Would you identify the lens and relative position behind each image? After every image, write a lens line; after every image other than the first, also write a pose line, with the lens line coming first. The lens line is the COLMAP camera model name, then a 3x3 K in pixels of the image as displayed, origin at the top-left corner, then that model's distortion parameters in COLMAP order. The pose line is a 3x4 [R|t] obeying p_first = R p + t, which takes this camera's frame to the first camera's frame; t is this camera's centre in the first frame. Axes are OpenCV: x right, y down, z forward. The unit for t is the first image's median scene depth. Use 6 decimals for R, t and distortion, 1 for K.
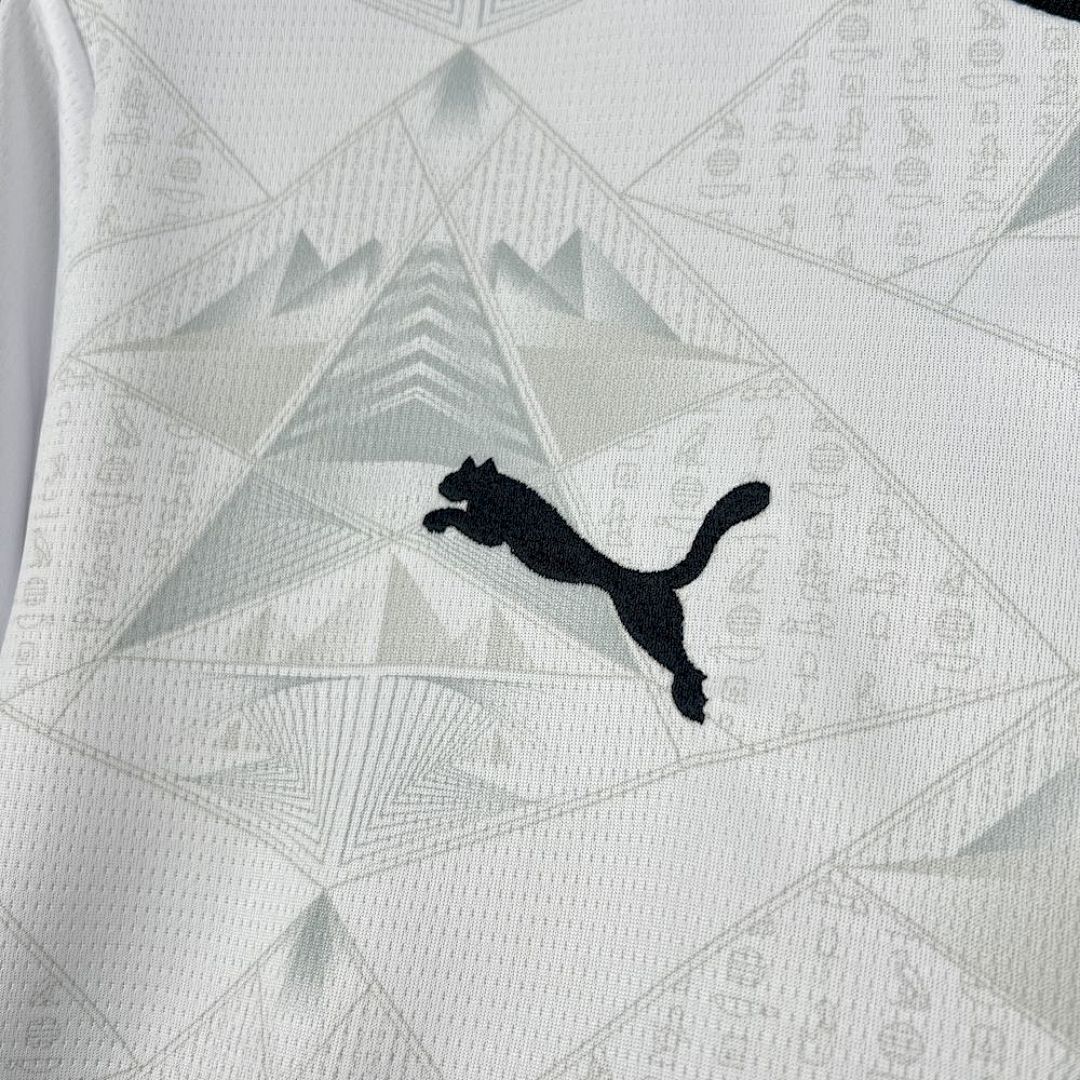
lens RADIAL K [[1172.3, 0, 541.3], [0, 1172.3, 540.0], [0, 0, 1]] dist [0.000852, 0.000000]
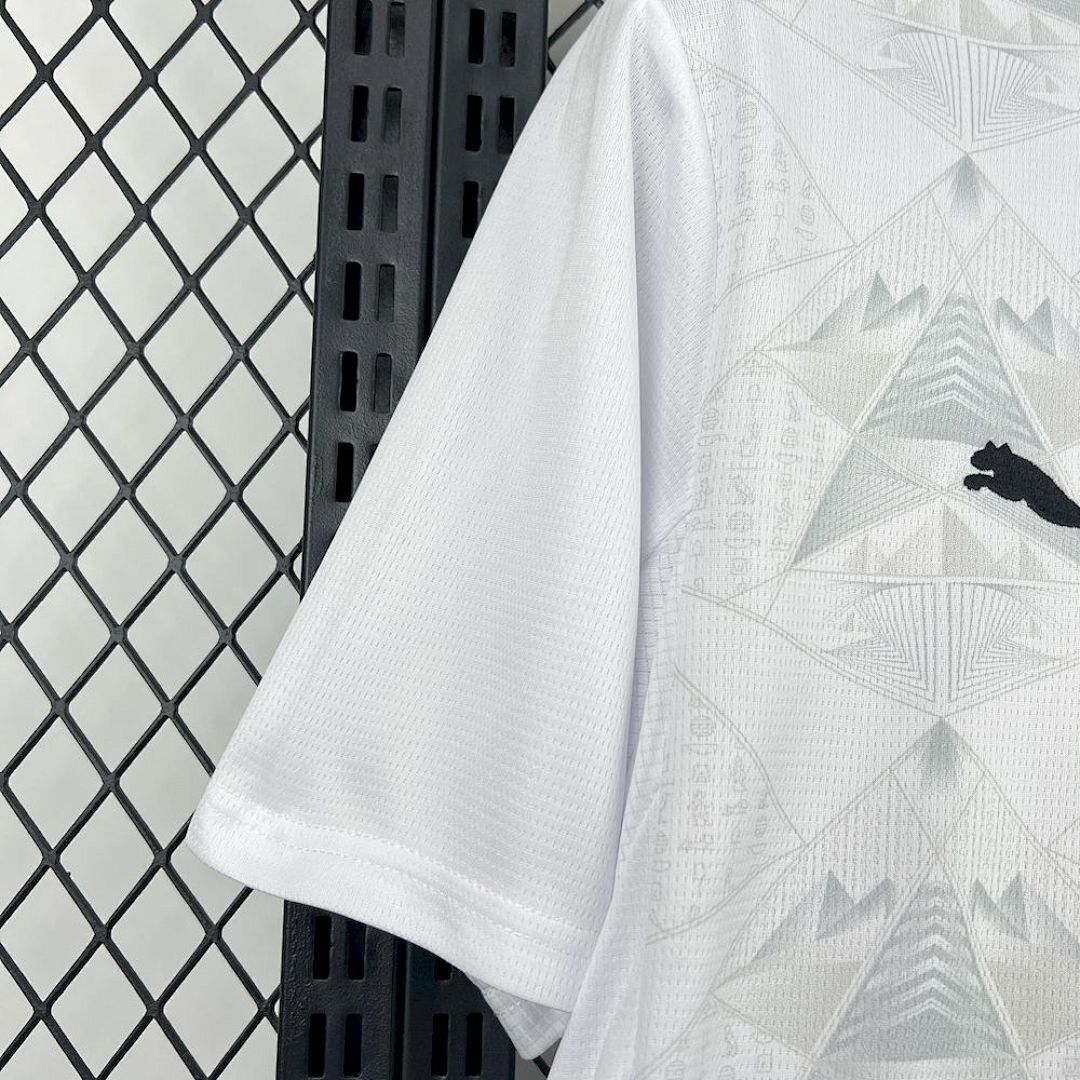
lens RADIAL K [[1172.3, 0, 543.2], [0, 1172.3, 545.0], [0, 0, 1]] dist [0.000852, 0.000000]
pose [[0.908857, 0.013780, 0.416880, -1.225246], [-0.054740, 0.994750, 0.086461, -0.036268], [-0.413500, -0.101400, 0.904840, -0.164554]]
